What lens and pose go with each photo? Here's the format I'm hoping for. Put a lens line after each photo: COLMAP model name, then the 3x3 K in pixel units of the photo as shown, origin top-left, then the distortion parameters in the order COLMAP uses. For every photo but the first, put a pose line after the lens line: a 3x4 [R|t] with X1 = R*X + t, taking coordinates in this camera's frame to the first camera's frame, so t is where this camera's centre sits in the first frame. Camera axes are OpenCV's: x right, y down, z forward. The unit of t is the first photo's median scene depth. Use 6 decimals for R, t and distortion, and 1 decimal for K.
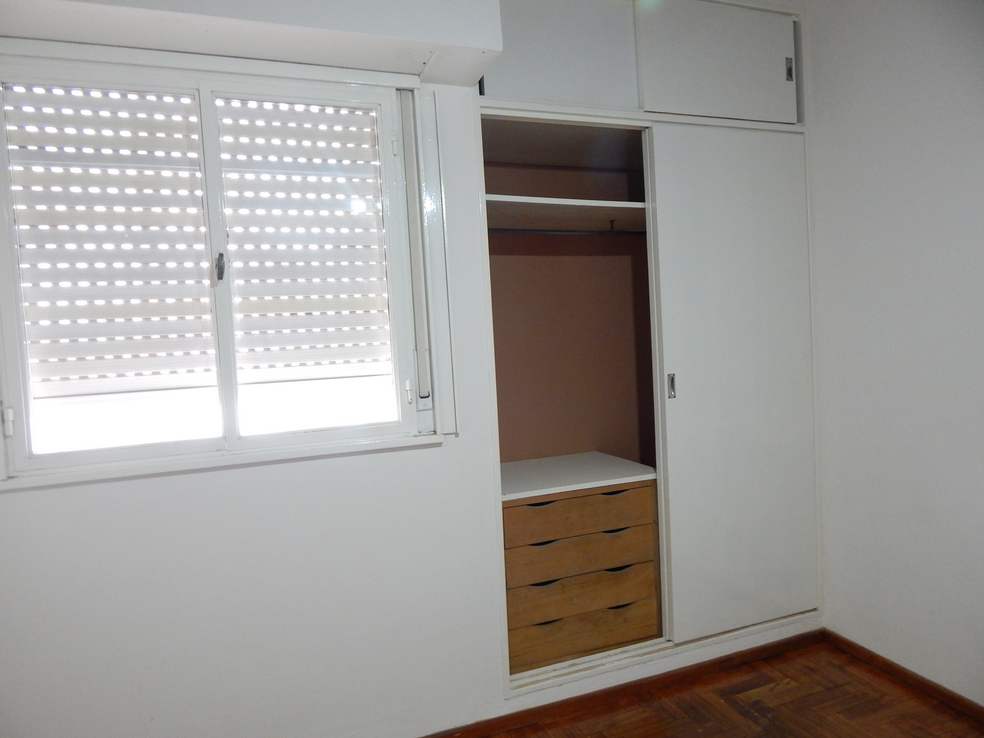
lens RADIAL K [[625.8, 0, 492.0], [0, 625.8, 369.0], [0, 0, 1]] dist [0.000803, 0.000355]
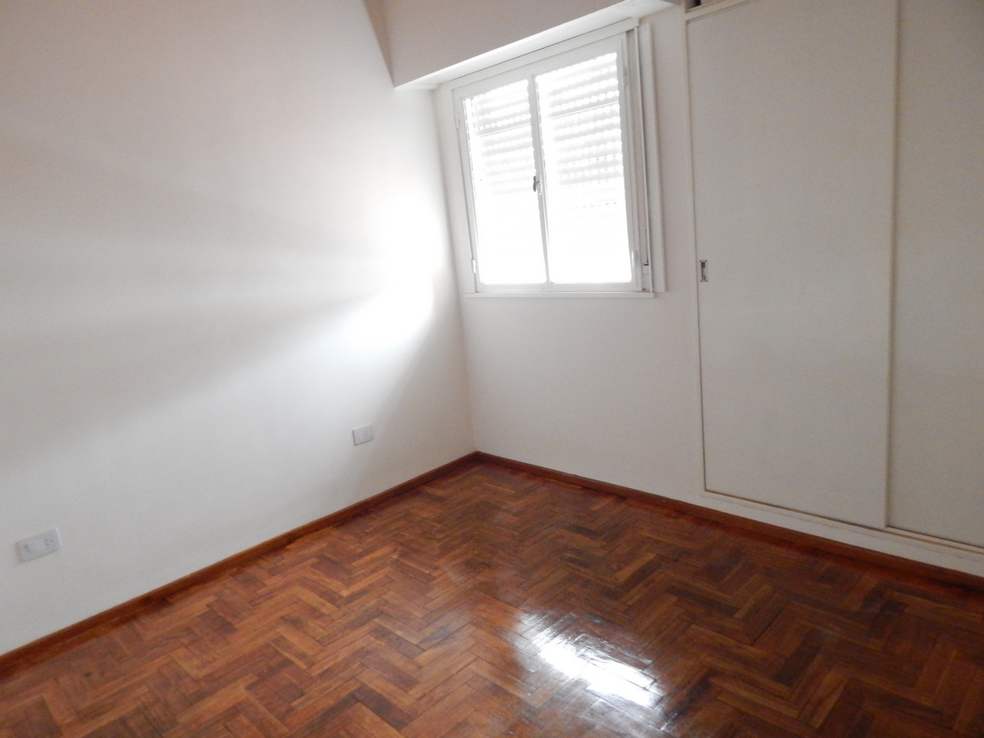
lens RADIAL K [[644.4, 0, 492.0], [0, 644.4, 369.0], [0, 0, 1]] dist [-0.004294, -0.001888]
pose [[0.429923, 0.203333, -0.879672, 1.040047], [0.032391, 0.970210, 0.240091, -0.083816], [0.902285, -0.131714, 0.410529, 0.078732]]
